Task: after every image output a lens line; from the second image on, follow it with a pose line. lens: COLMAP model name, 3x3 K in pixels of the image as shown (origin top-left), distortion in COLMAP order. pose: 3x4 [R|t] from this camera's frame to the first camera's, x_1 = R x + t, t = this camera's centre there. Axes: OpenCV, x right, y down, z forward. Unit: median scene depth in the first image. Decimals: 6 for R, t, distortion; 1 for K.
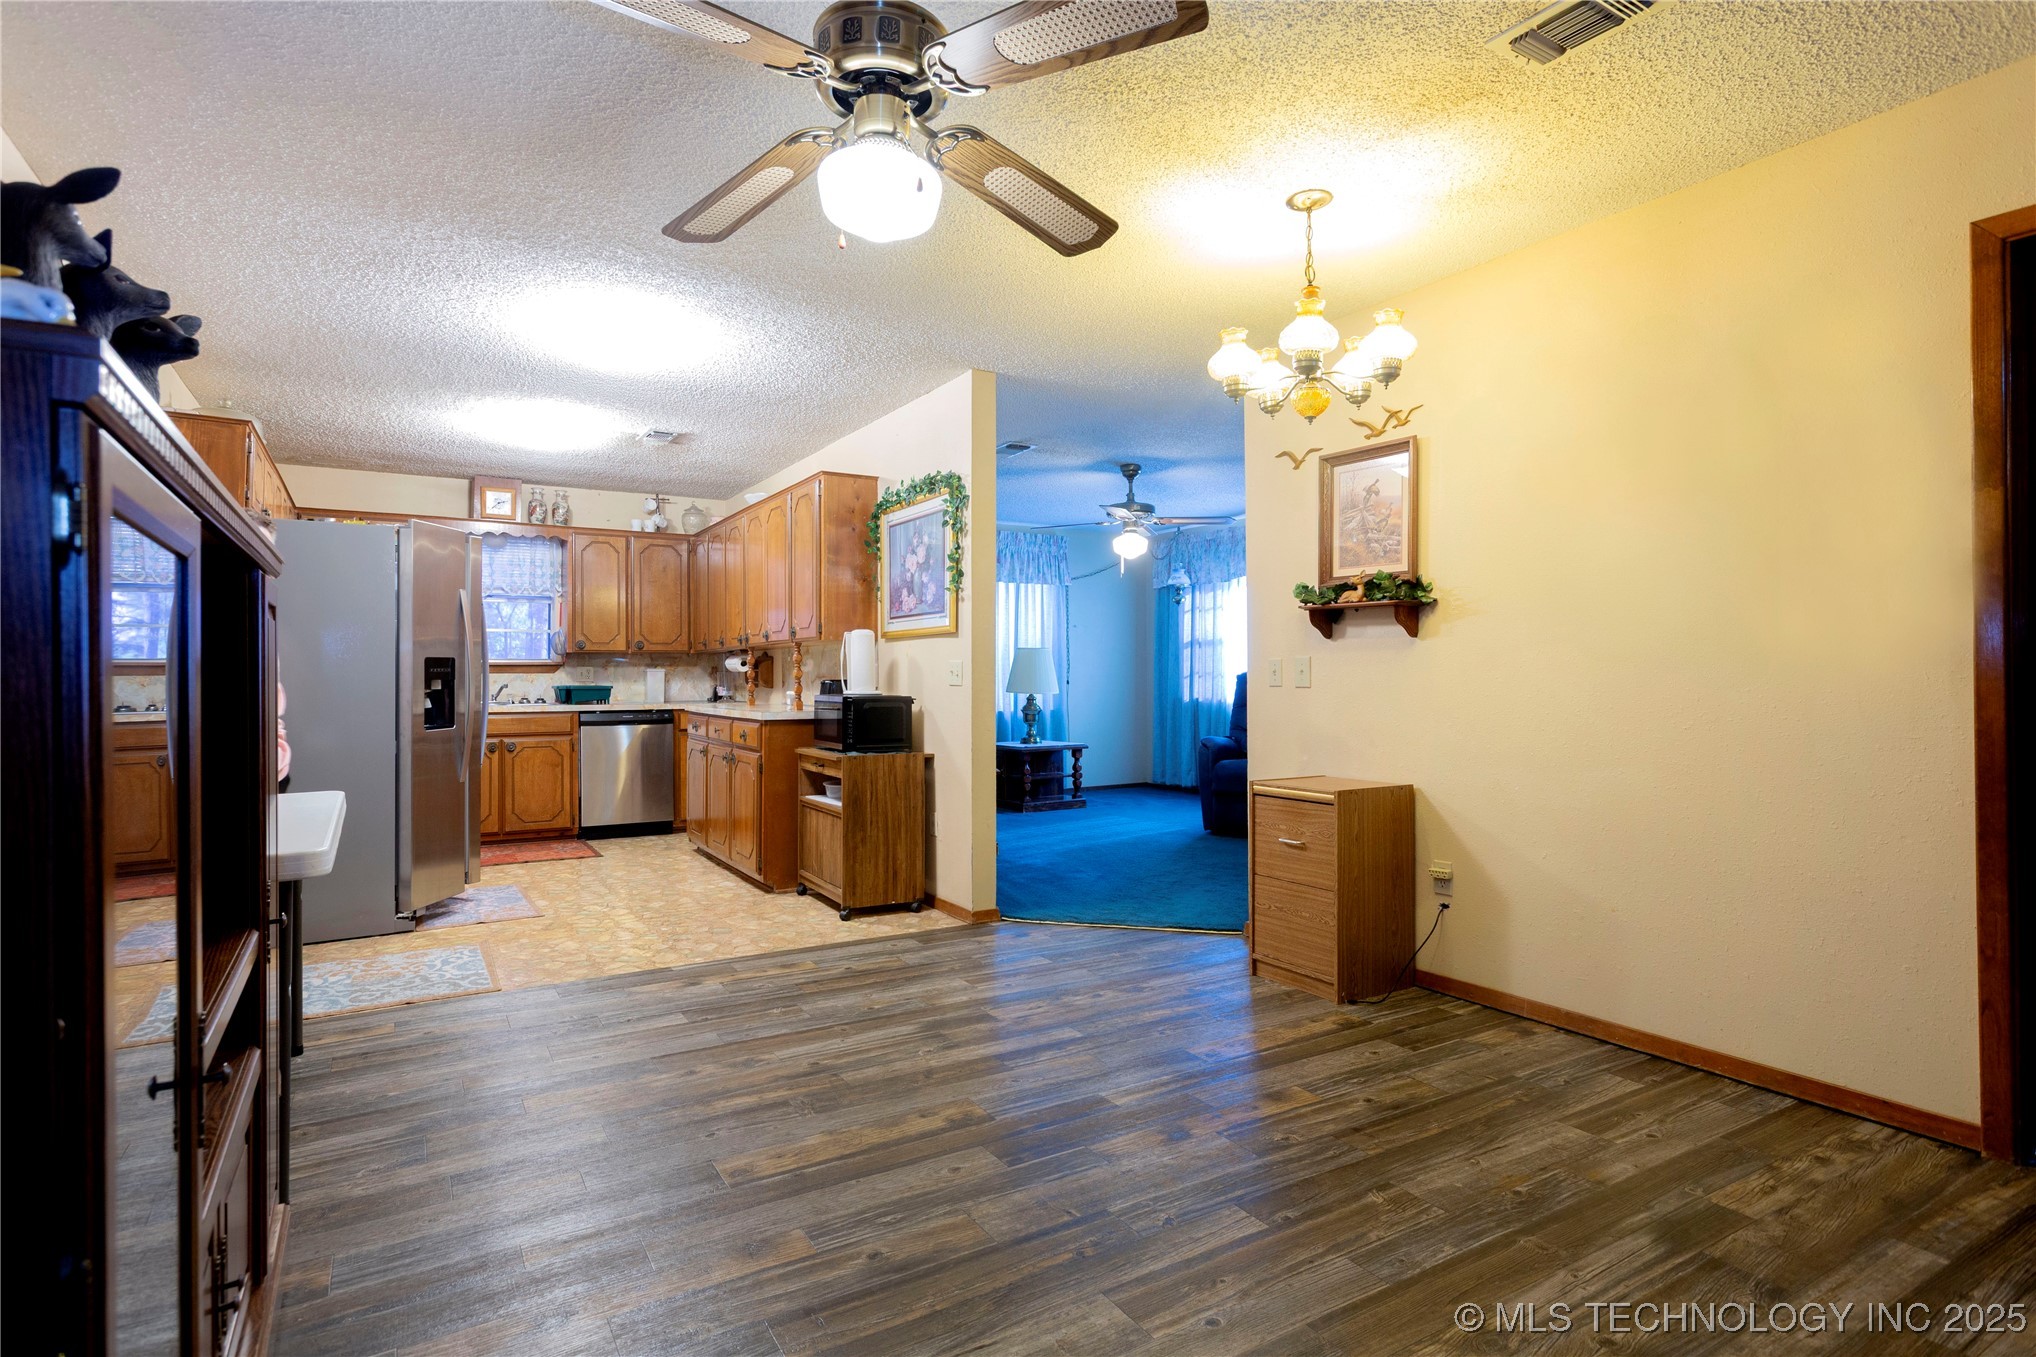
lens RADIAL K [[1052.3, 0, 1018.1], [0, 1052.3, 672.7], [0, 0, 1]] dist [0.002664, 0.000885]
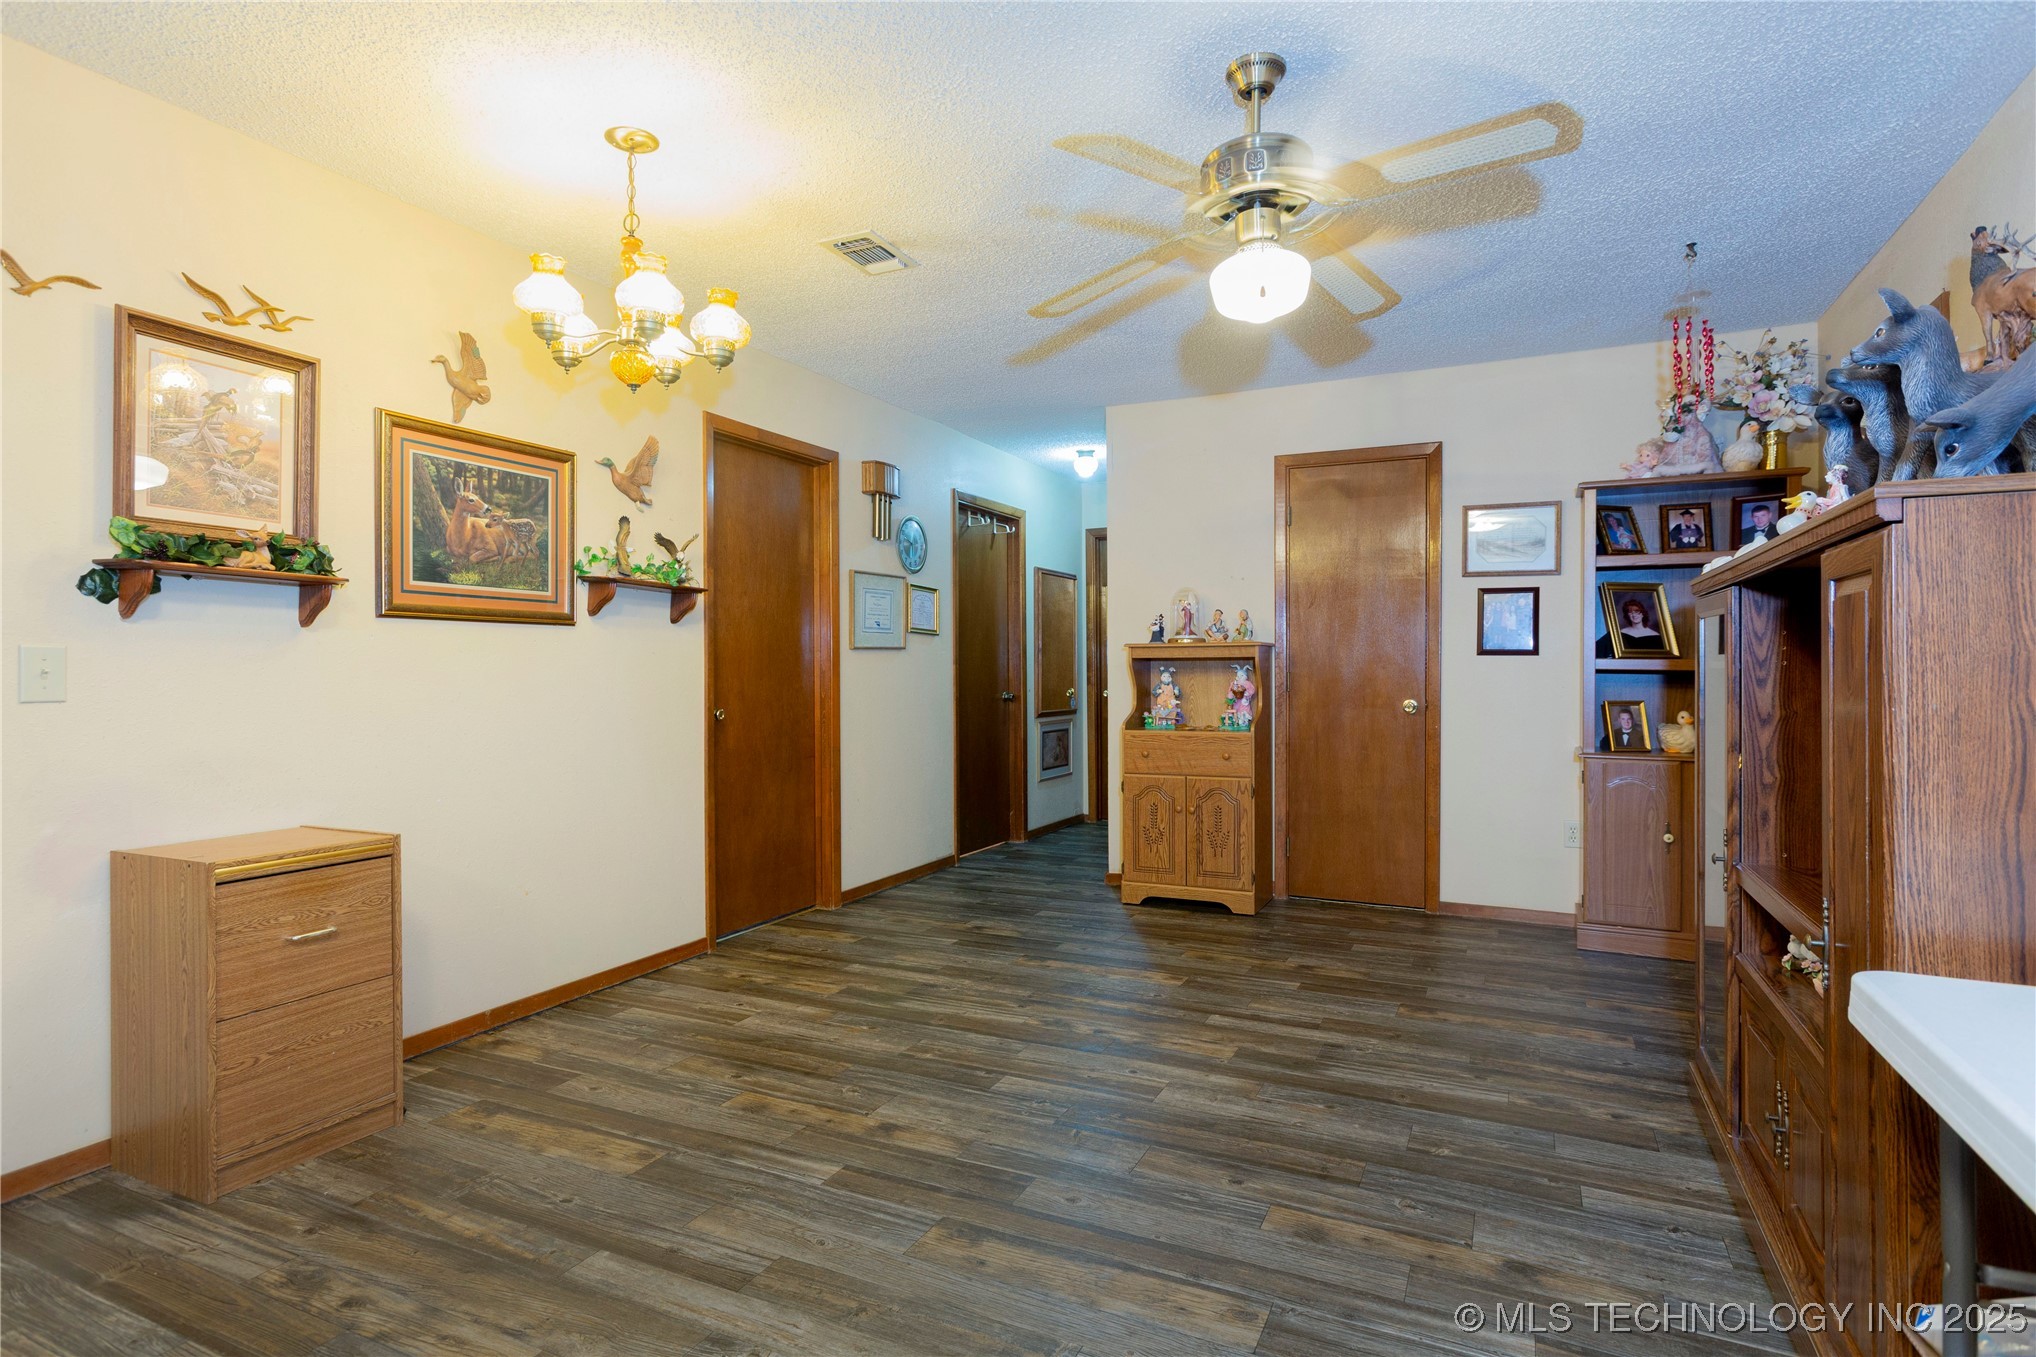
lens RADIAL K [[1042.5, 0, 1022.9], [0, 1042.5, 672.9], [0, 0, 1]] dist [-0.006228, 0.000158]
pose [[-0.551432, 0.003858, 0.834211, -0.632924], [0.003845, 0.999990, -0.002082, 0.003058], [-0.834211, 0.002059, -0.551441, 1.207078]]
